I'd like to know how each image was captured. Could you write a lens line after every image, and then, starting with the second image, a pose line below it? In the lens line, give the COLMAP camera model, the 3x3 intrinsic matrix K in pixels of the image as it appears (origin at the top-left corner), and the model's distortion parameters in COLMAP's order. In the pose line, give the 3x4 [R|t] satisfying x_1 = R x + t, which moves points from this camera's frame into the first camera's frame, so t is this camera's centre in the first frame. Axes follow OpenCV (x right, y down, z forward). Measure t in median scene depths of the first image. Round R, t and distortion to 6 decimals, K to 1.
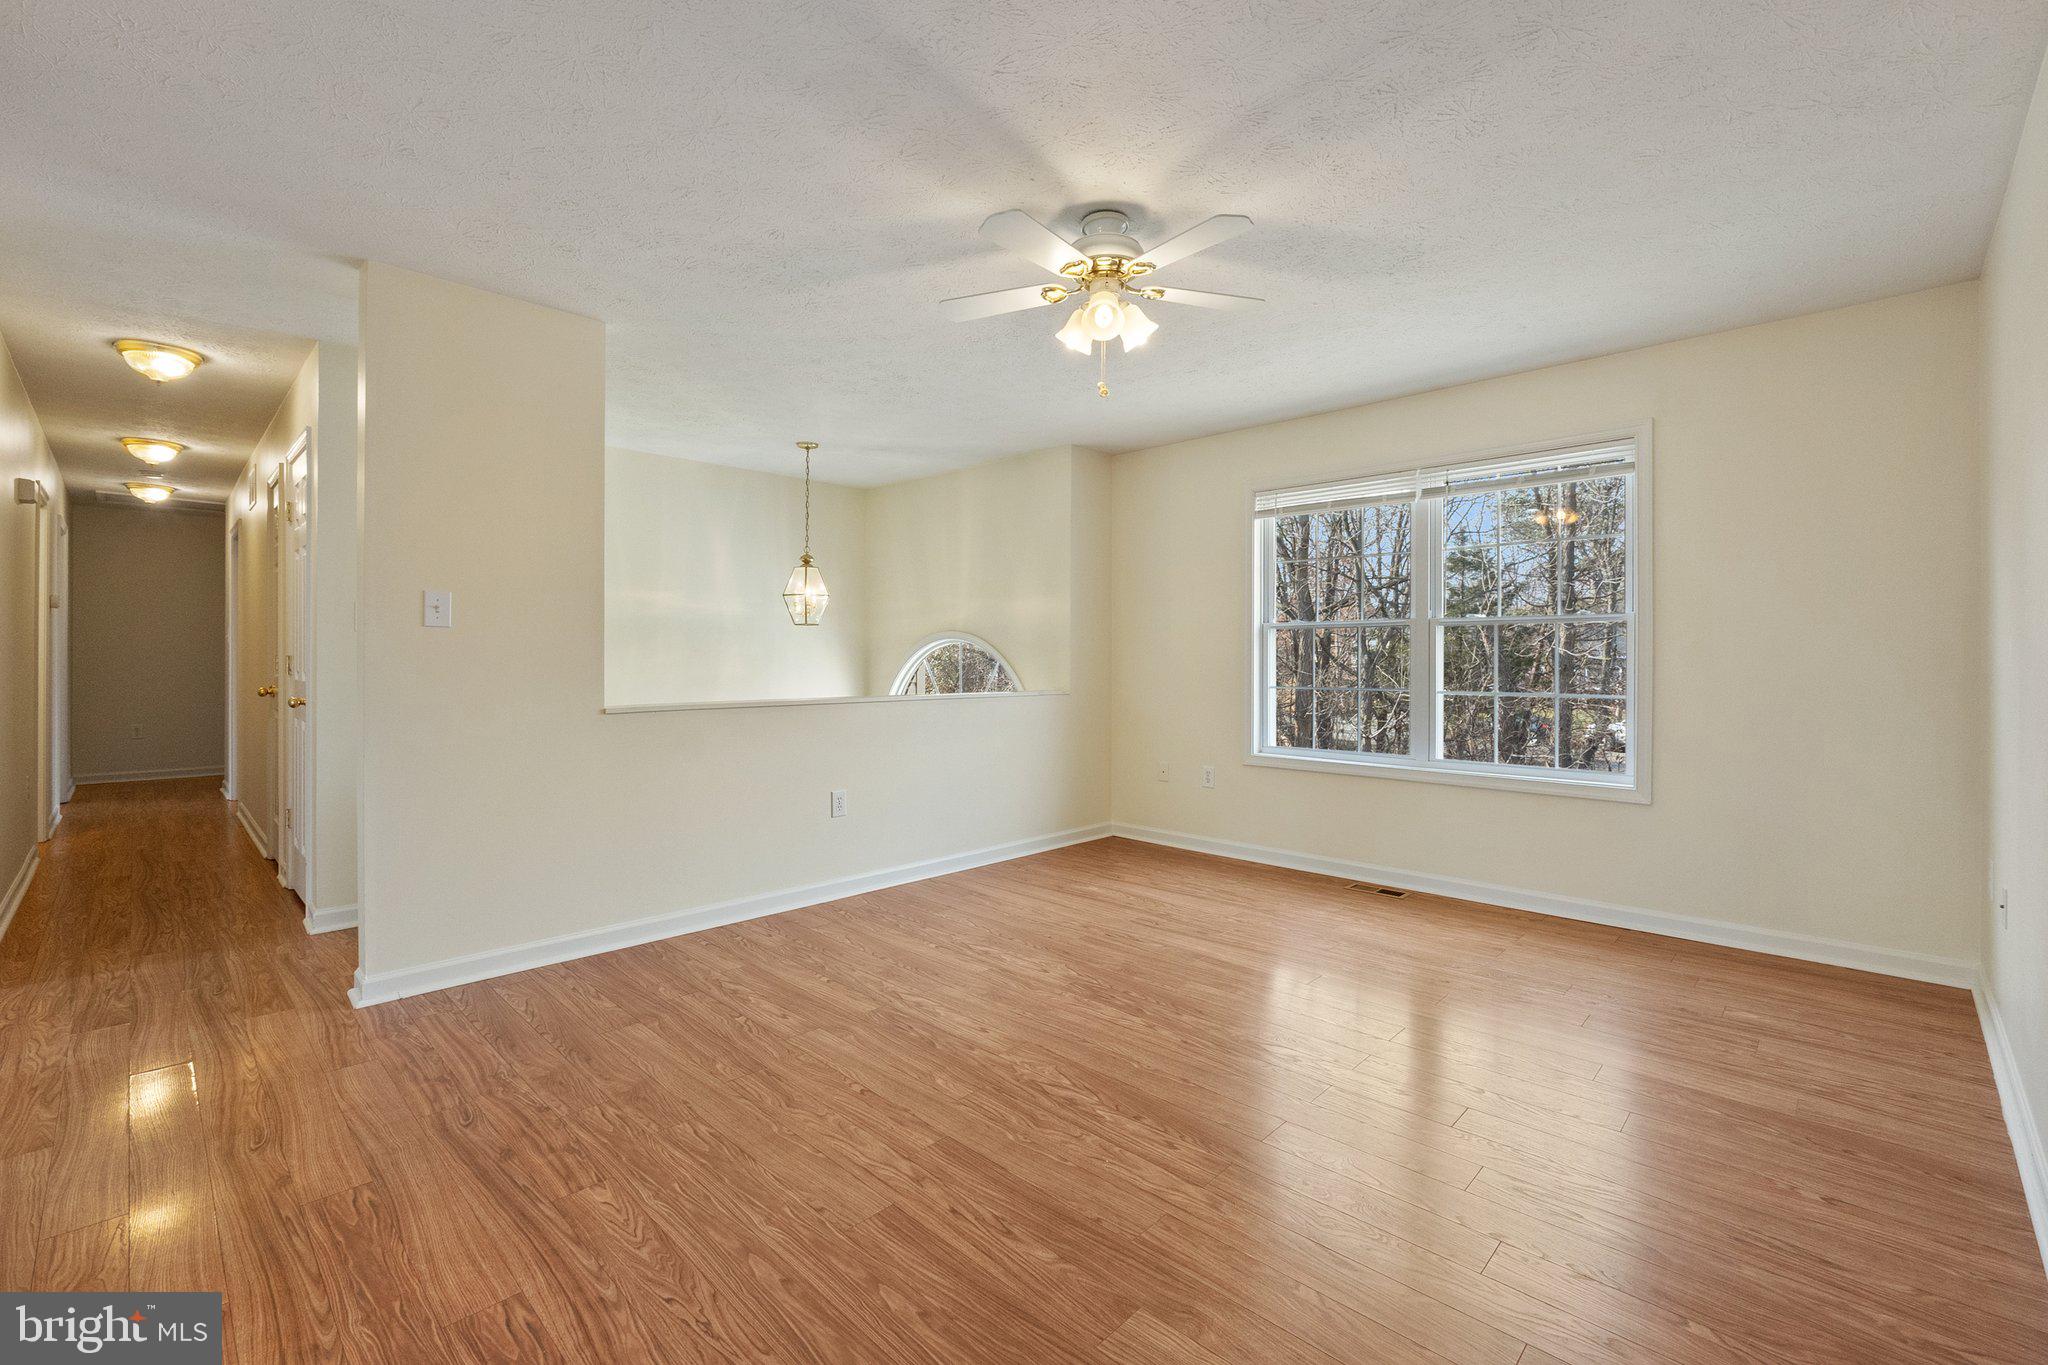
lens RADIAL K [[851.8, 0, 1020.6], [0, 851.8, 652.6], [0, 0, 1]] dist [-0.002664, -0.000180]
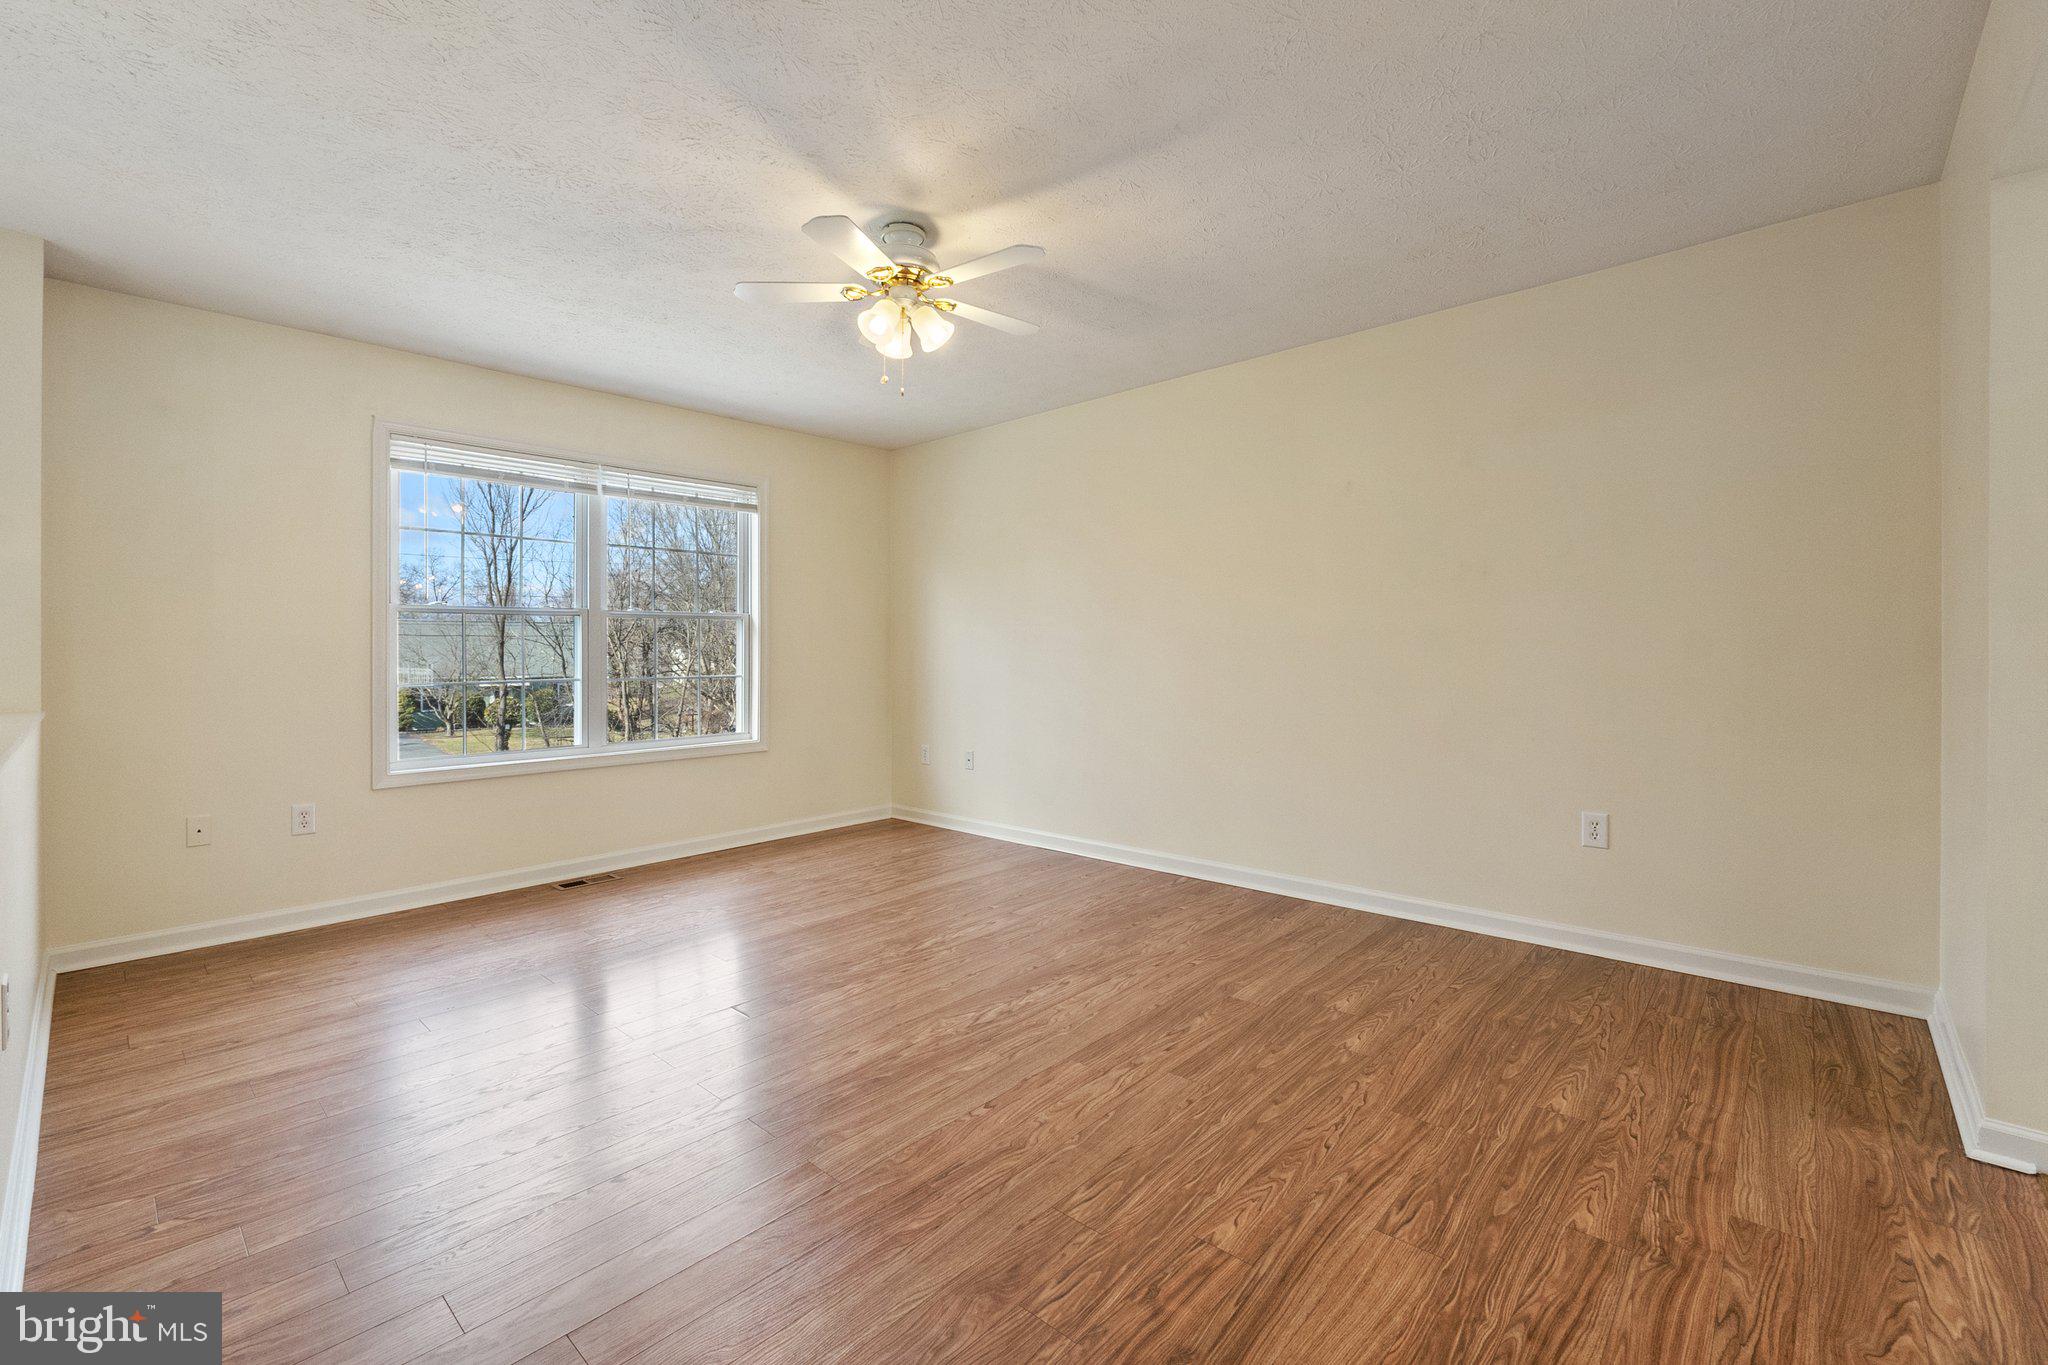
lens RADIAL K [[876.5, 0, 987.8], [0, 876.5, 658.8], [0, 0, 1]] dist [0.000481, -0.000112]
pose [[-0.009722, -0.007703, 0.999923, -1.075309], [0.002916, 0.999966, 0.007732, 0.023837], [-0.999948, 0.002991, -0.009699, 0.961912]]
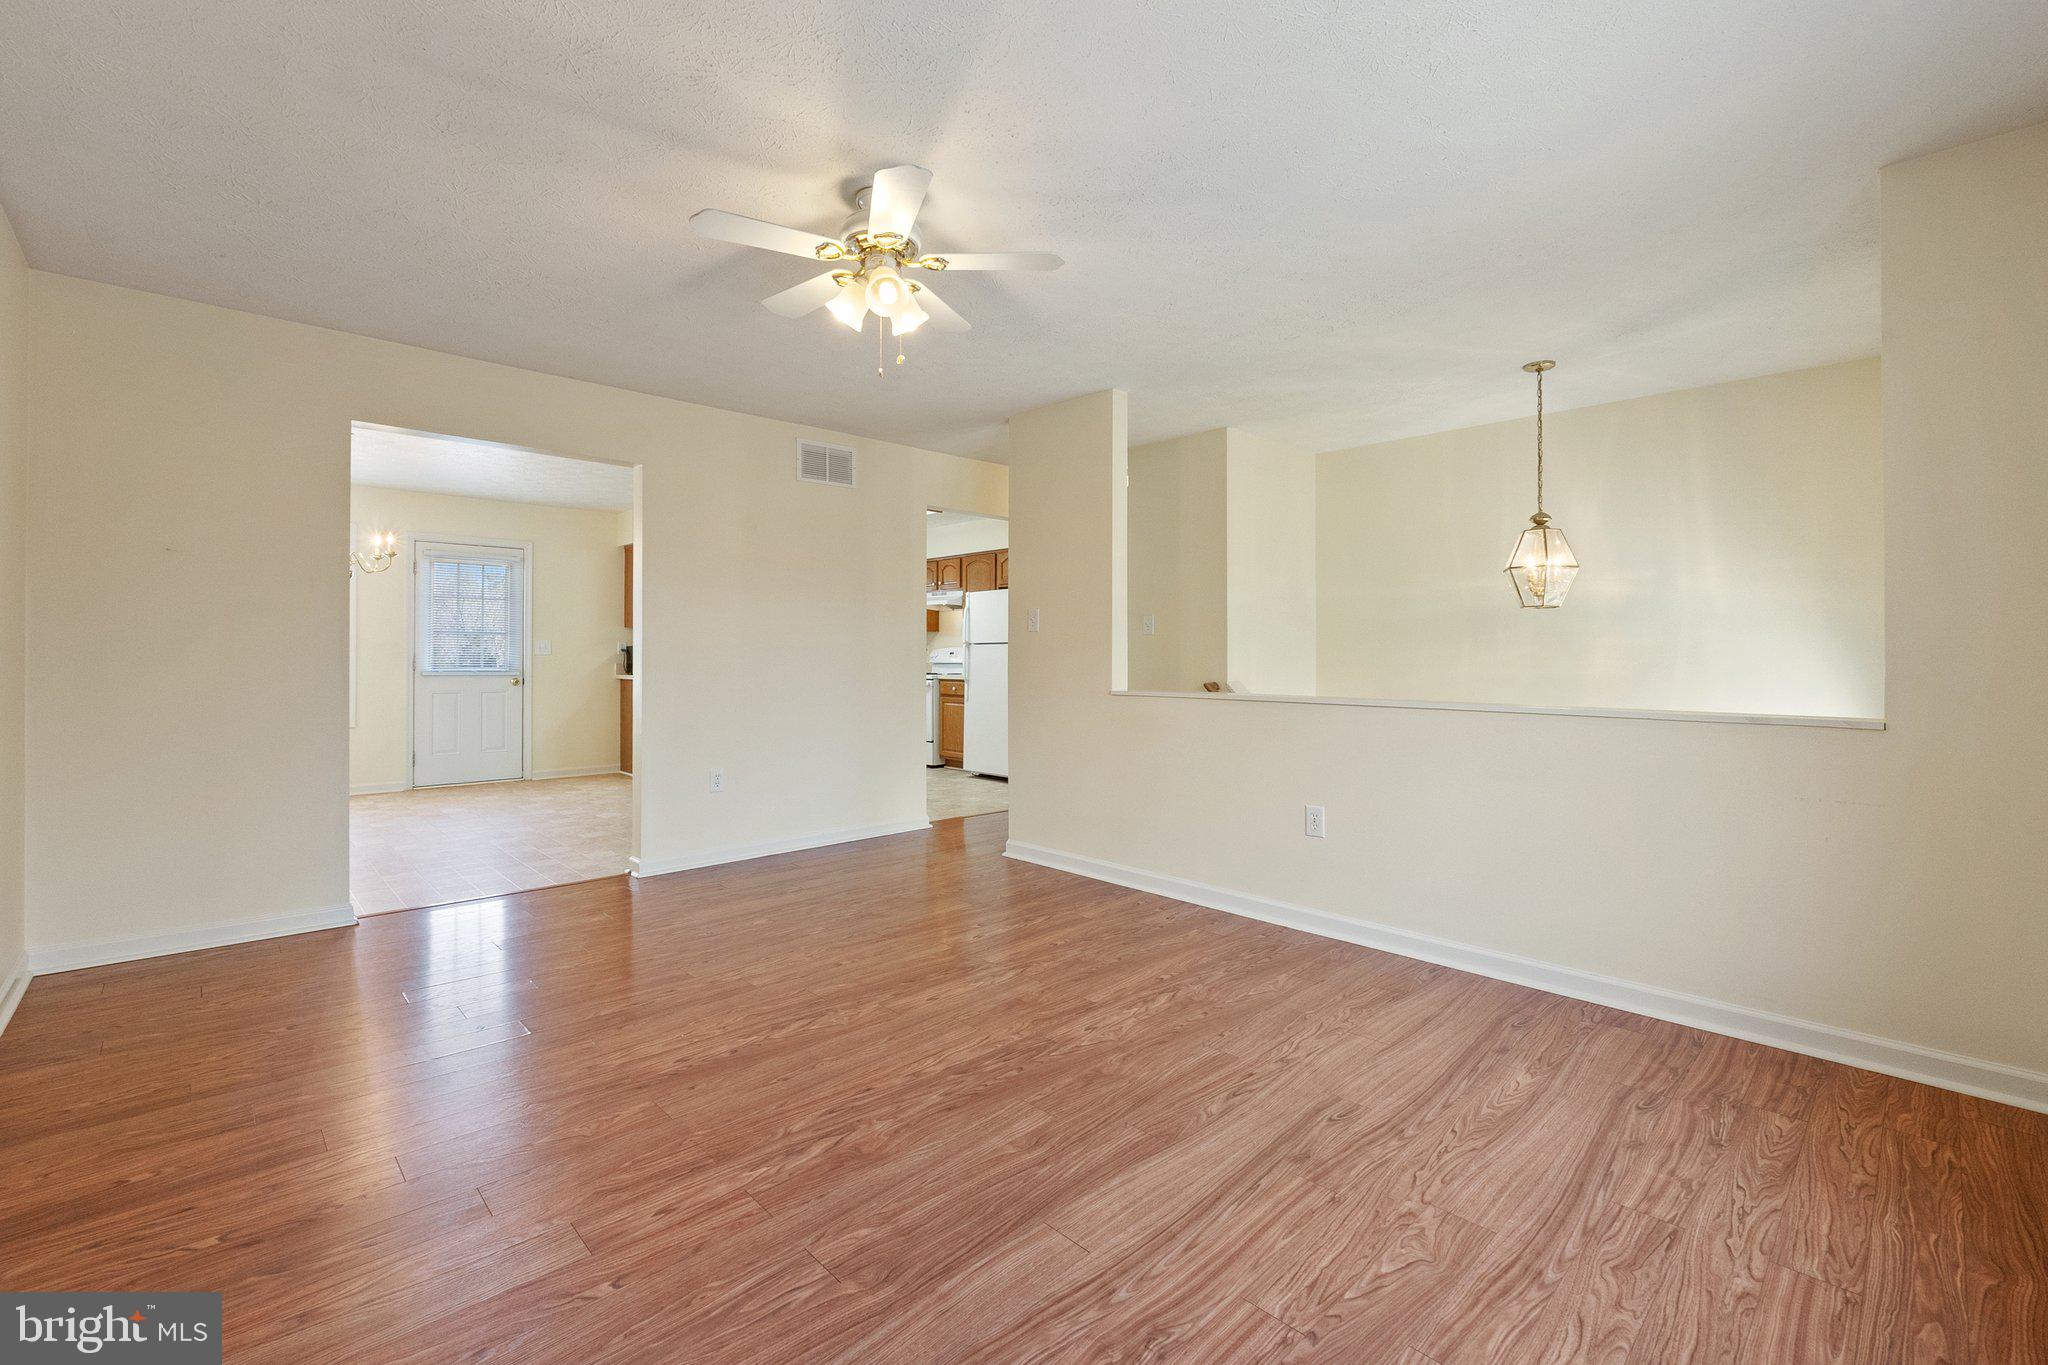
lens RADIAL K [[859.7, 0, 1017.4], [0, 859.7, 668.2], [0, 0, 1]] dist [-0.002114, -0.000164]
pose [[-0.020624, 0.011487, -0.999721, 1.138328], [0.004019, 0.999927, 0.011406, 0.020626], [0.999779, -0.003782, -0.020669, 1.257668]]
